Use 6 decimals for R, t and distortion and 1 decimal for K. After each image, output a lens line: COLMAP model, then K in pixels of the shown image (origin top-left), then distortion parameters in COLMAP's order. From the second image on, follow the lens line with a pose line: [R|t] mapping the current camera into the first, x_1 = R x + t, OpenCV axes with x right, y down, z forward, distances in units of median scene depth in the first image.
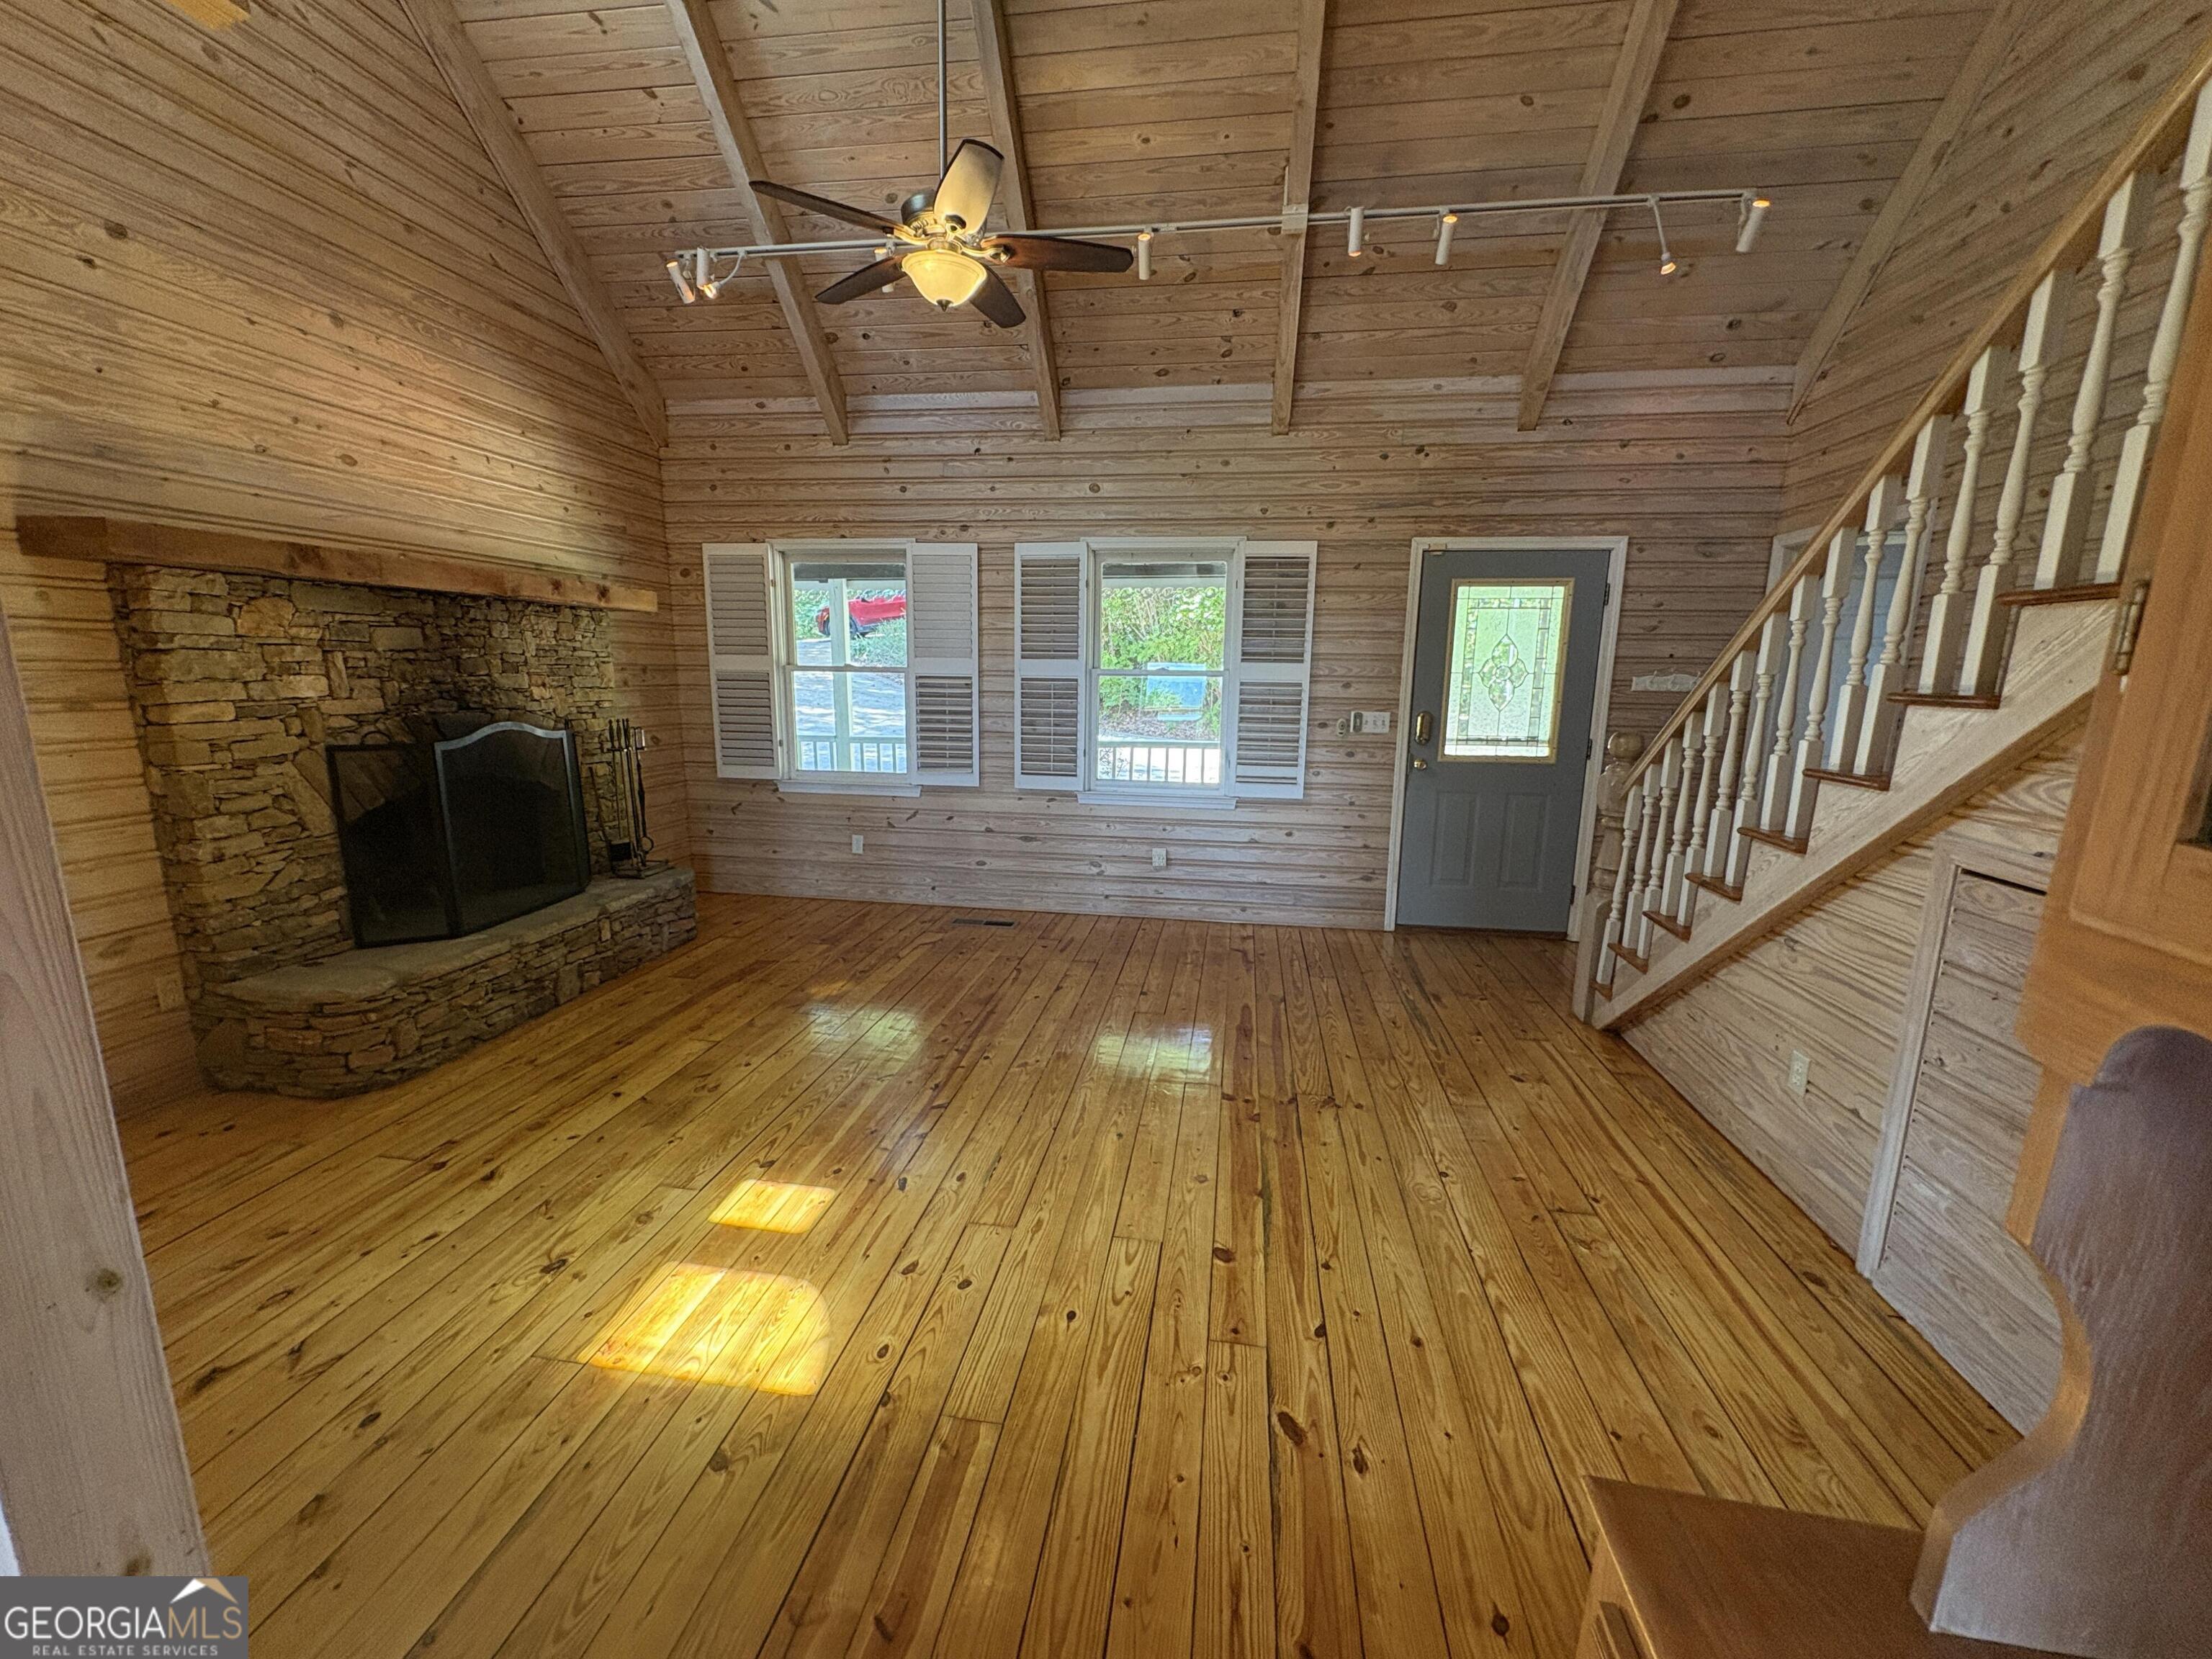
lens RADIAL K [[882.1, 0, 1099.8], [0, 882.1, 833.6], [0, 0, 1]] dist [-0.003691, 0.000342]
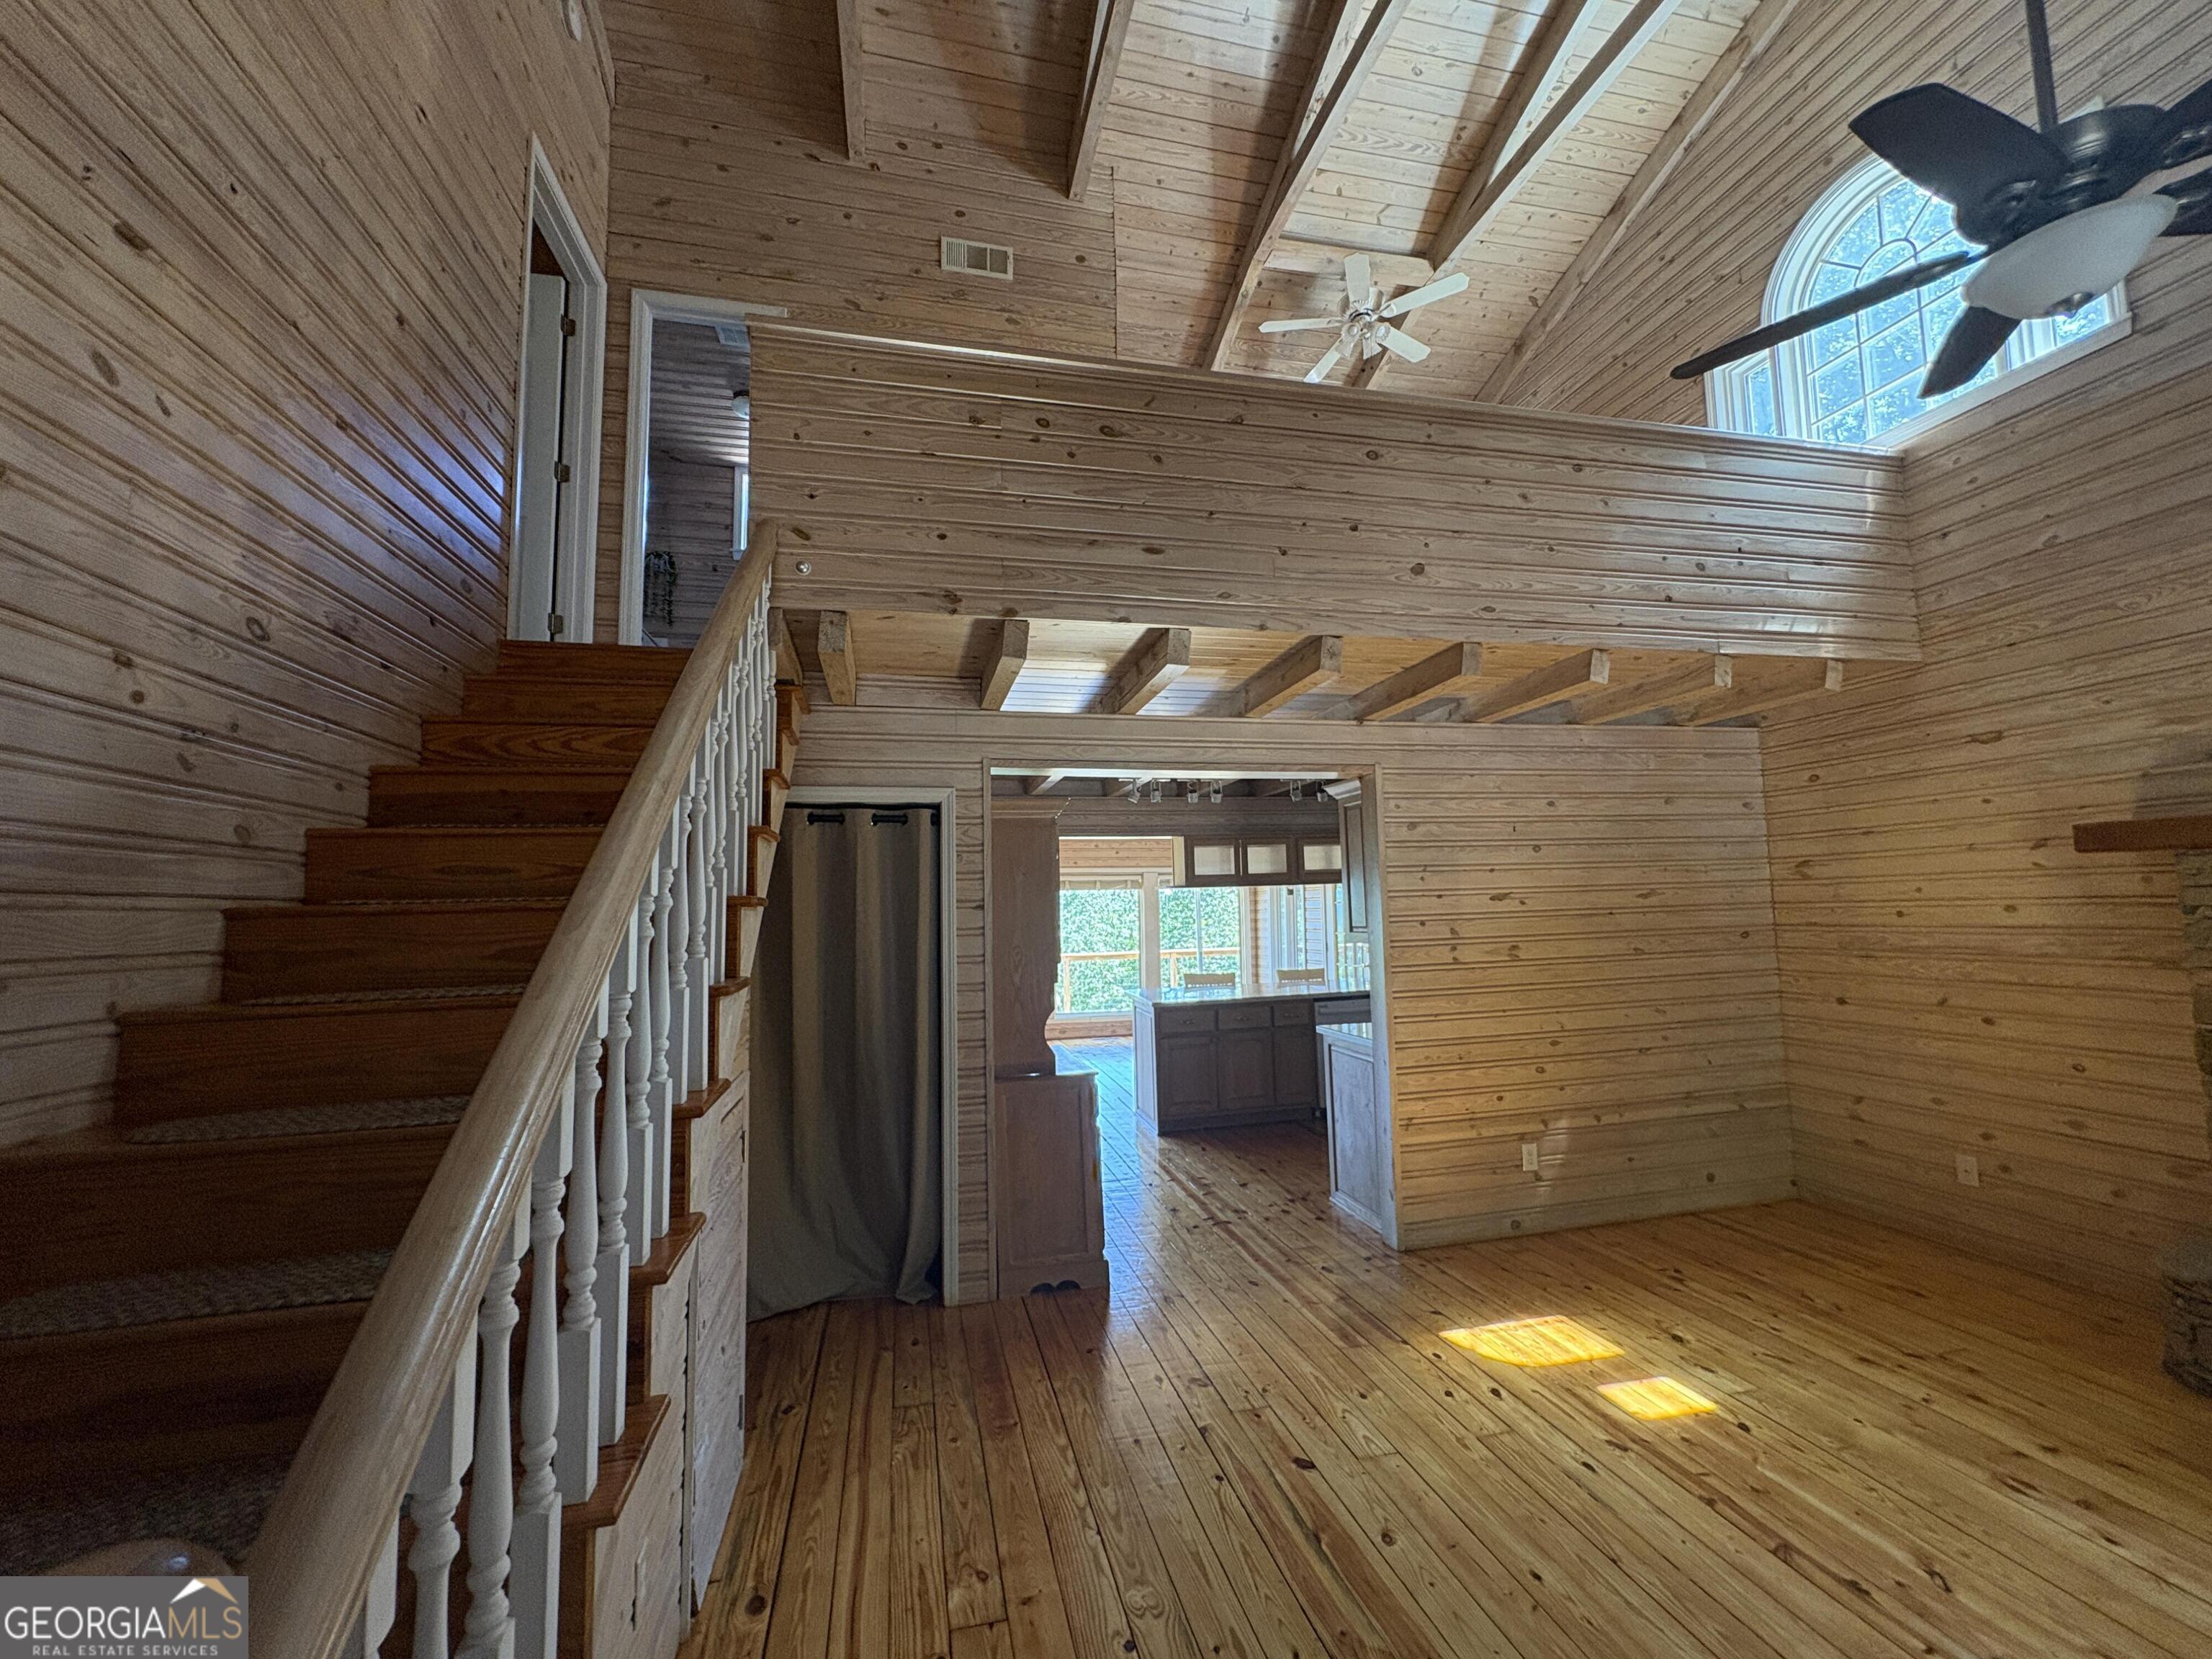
lens RADIAL K [[882.1, 0, 1108.5], [0, 882.1, 833.5], [0, 0, 1]] dist [-0.003691, 0.000342]
pose [[-0.924872, -0.031113, -0.379004, 0.379961], [-0.065239, 0.994853, 0.077533, -0.180775], [0.374641, 0.096434, -0.922141, 0.862651]]
